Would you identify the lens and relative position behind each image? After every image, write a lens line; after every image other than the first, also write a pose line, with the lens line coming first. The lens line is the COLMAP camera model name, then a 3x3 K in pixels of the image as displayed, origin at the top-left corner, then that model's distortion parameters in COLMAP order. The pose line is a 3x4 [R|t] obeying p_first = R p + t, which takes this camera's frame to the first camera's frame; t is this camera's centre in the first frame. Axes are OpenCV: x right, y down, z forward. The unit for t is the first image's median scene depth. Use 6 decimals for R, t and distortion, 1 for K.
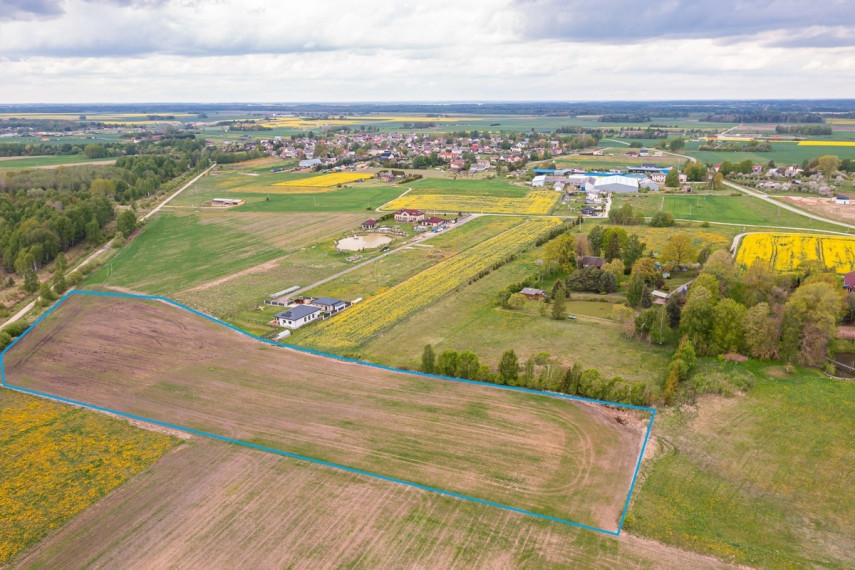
lens RADIAL K [[674.2, 0, 427.5], [0, 674.2, 285.0], [0, 0, 1]] dist [0.000549, 0.009008]
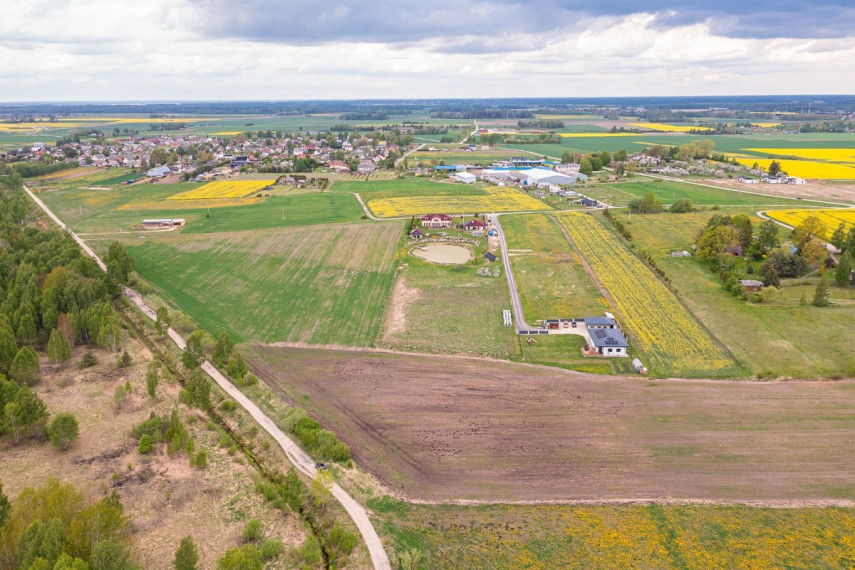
lens RADIAL K [[660.3, 0, 427.5], [0, 660.3, 285.0], [0, 0, 1]] dist [-0.001769, 0.004122]
pose [[0.904714, -0.117729, 0.409429, -0.760891], [0.115118, 0.992864, 0.031116, -0.081871], [-0.410171, 0.018982, 0.911811, 0.326431]]
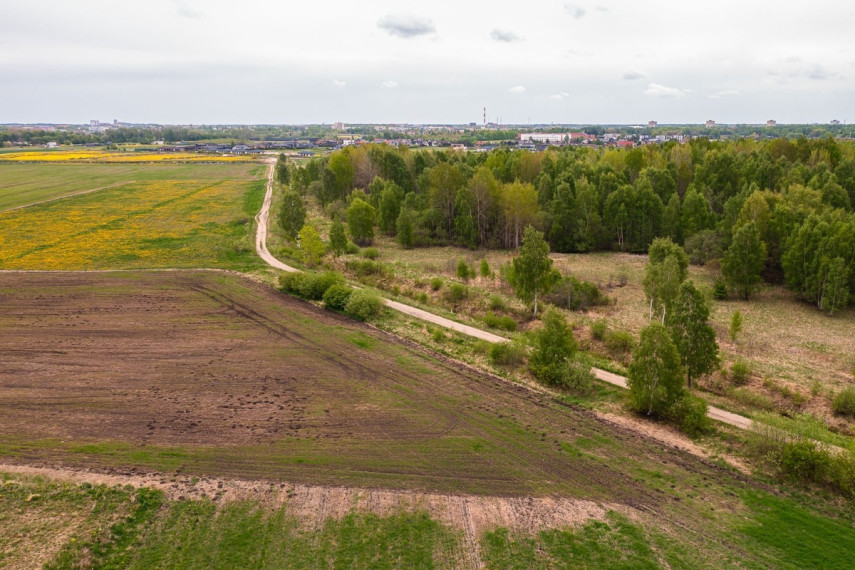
lens RADIAL K [[674.2, 0, 427.5], [0, 674.2, 285.0], [0, 0, 1]] dist [0.000549, 0.009008]
pose [[-0.878641, 0.115087, -0.463406, -0.454925], [-0.123274, 0.882940, 0.453013, -0.150153], [0.461296, 0.455162, -0.761600, 1.360963]]
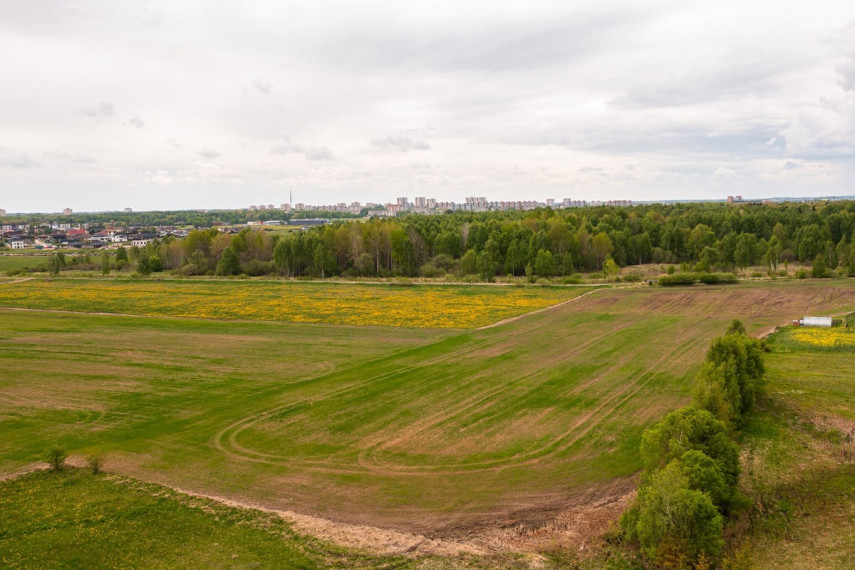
lens RADIAL K [[736.1, 0, 427.5], [0, 736.1, 285.0], [0, 0, 1]] dist [-0.002173, 0.016760]
pose [[-0.024072, 0.095559, -0.995133, 0.428243], [-0.238859, 0.966041, 0.098543, 0.050901], [0.970756, 0.240069, -0.000429, 0.637422]]
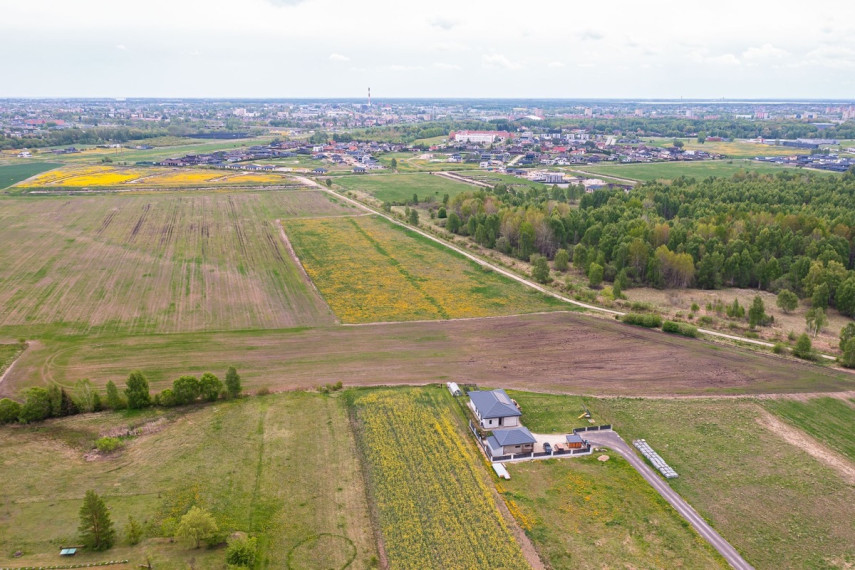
lens RADIAL K [[674.2, 0, 427.5], [0, 674.2, 285.0], [0, 0, 1]] dist [0.000549, 0.009008]
pose [[-0.765029, 0.178146, -0.618865, 0.282092], [-0.169618, 0.871308, 0.460492, -0.390218], [0.621257, 0.457260, -0.636359, 1.384370]]
